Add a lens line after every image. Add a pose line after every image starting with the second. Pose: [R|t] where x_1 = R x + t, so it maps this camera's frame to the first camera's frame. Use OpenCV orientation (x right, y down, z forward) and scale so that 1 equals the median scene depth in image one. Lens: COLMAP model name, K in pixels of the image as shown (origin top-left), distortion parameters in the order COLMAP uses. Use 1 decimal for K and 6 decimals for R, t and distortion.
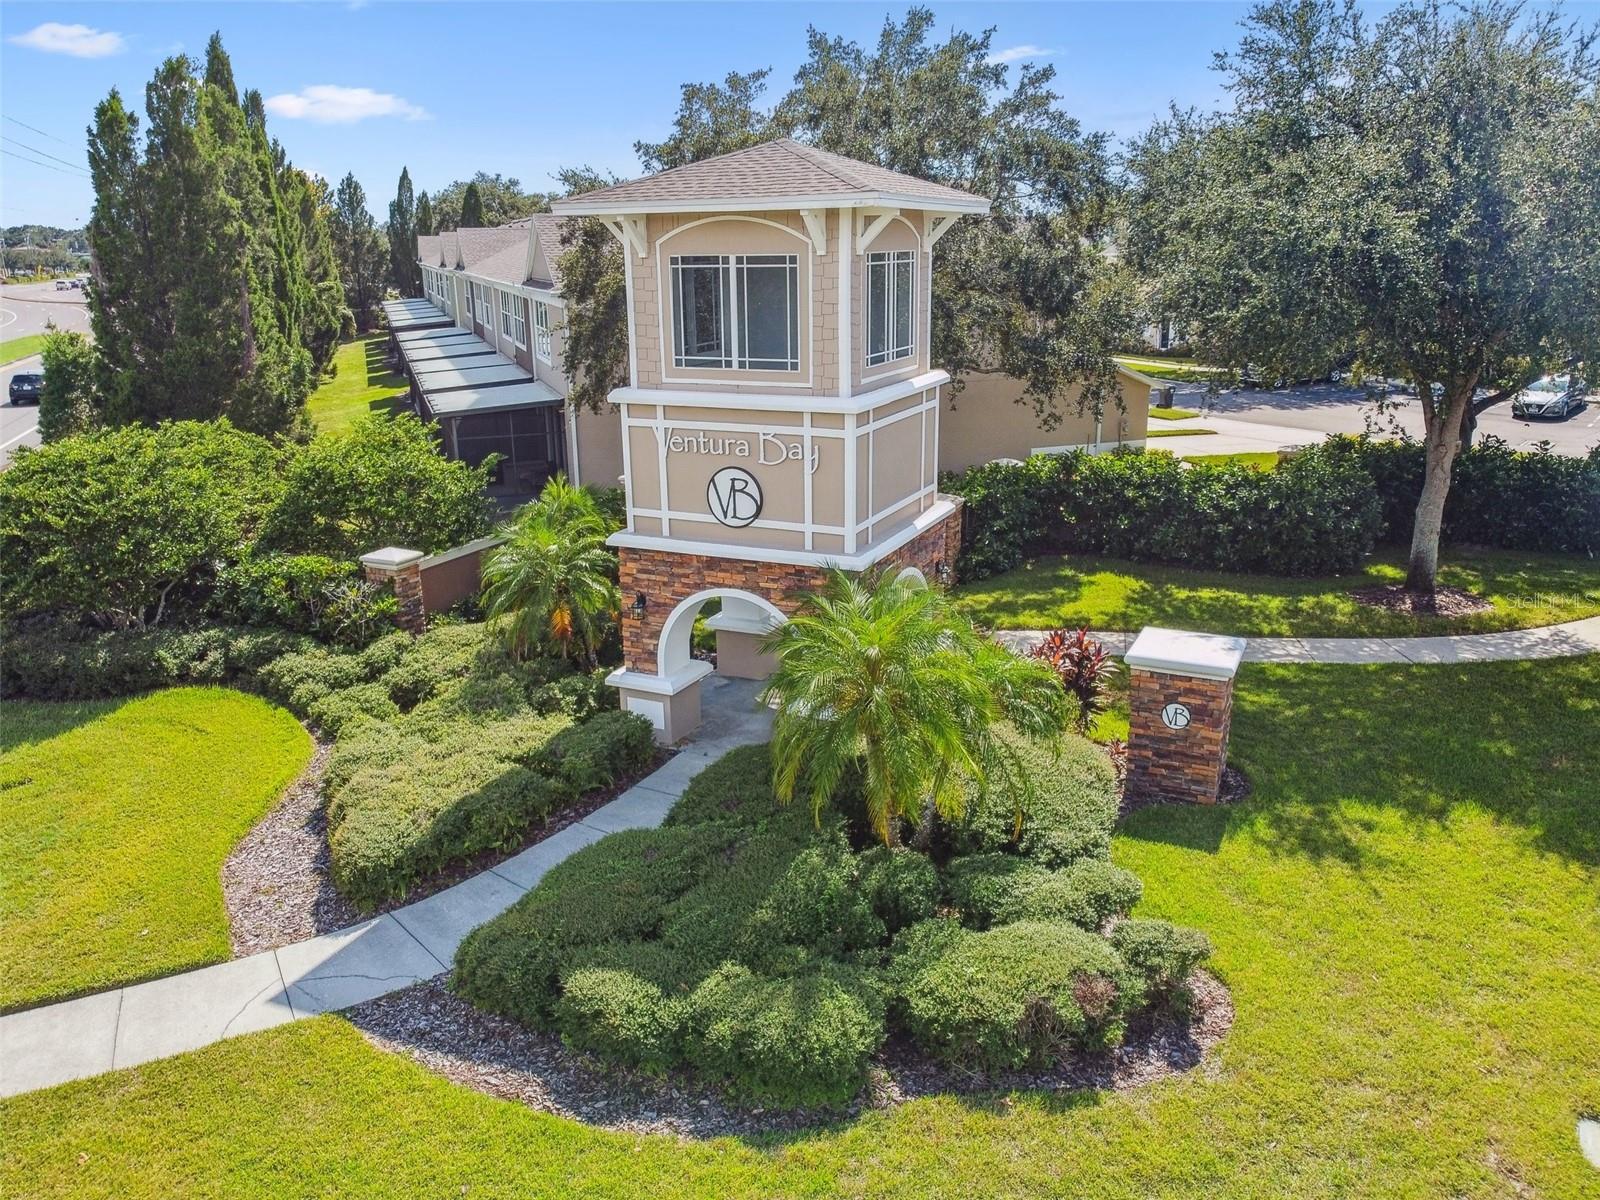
lens RADIAL K [[1234.1, 0, 805.2], [0, 1234.1, 605.0], [0, 0, 1]] dist [-0.001260, -0.004699]
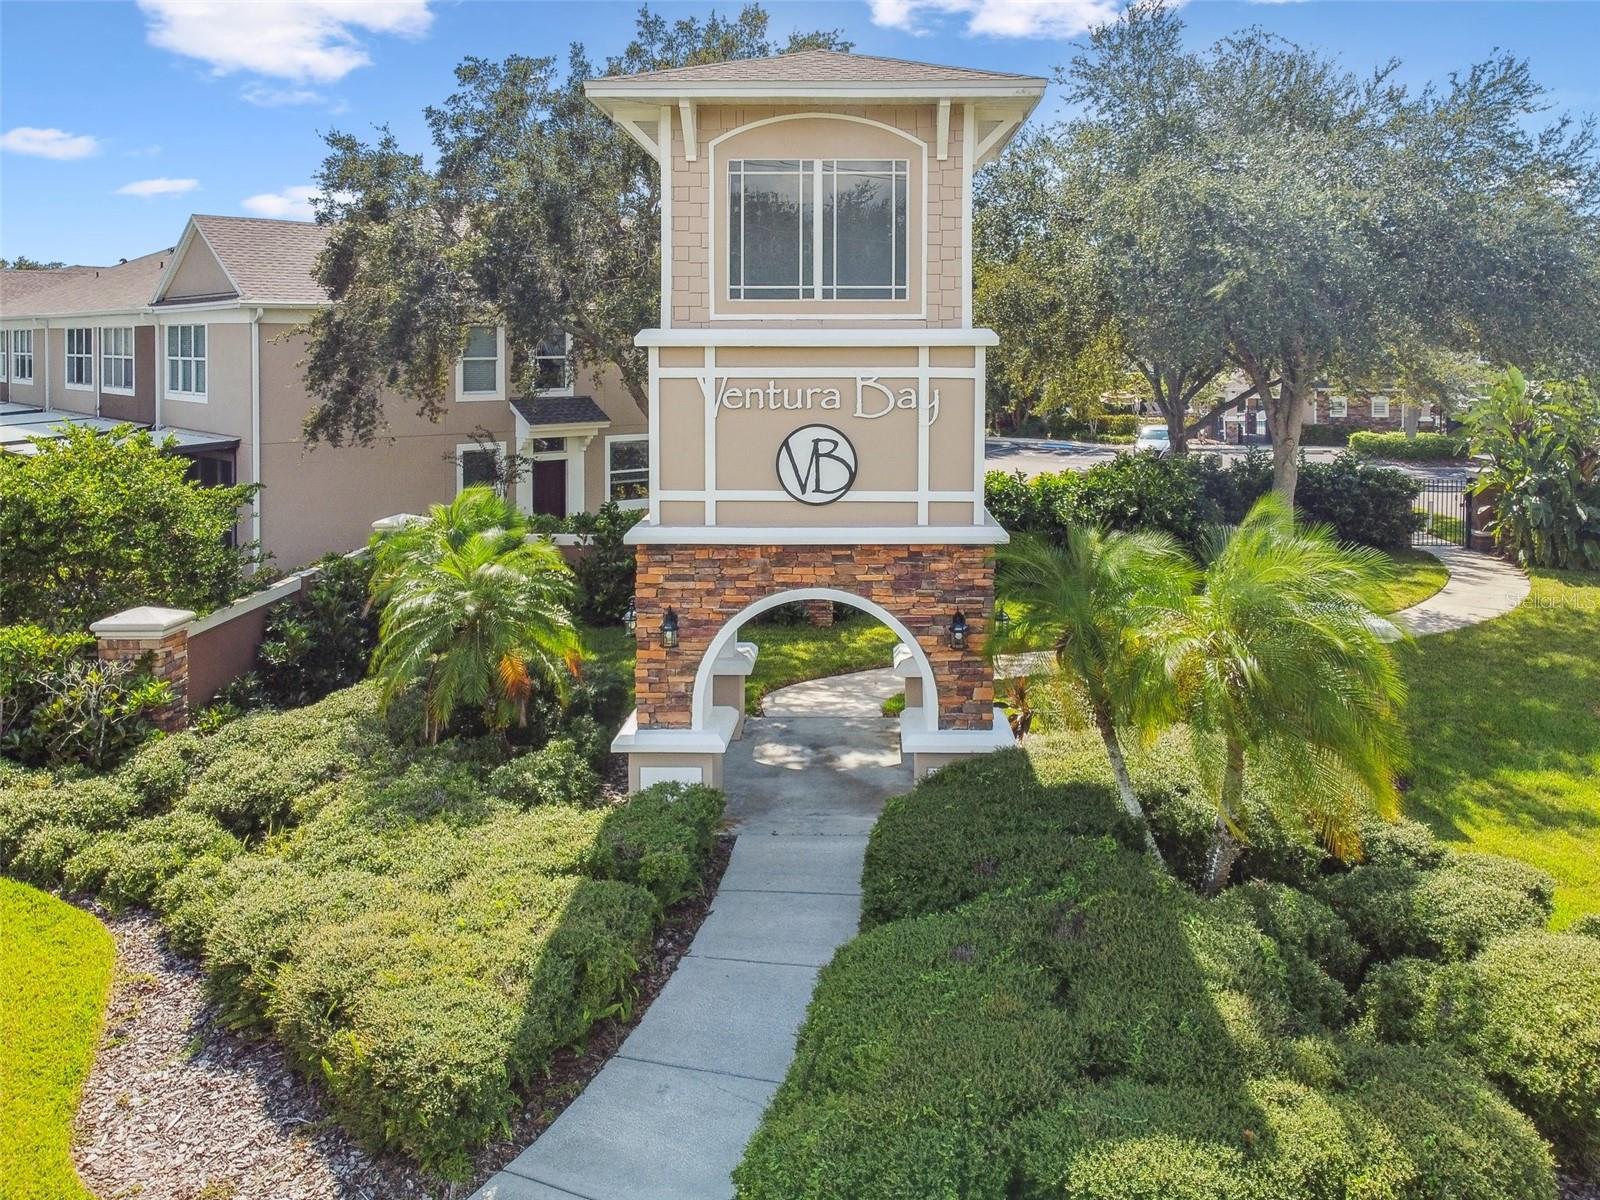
lens RADIAL K [[1234.1, 0, 775.0], [0, 1234.1, 413.9], [0, 0, 1]] dist [-0.001260, -0.004699]
pose [[0.903164, -0.002672, 0.429288, -0.394812], [0.110774, 0.967567, -0.227031, 0.050916], [-0.414758, 0.252600, 0.874168, 0.325415]]
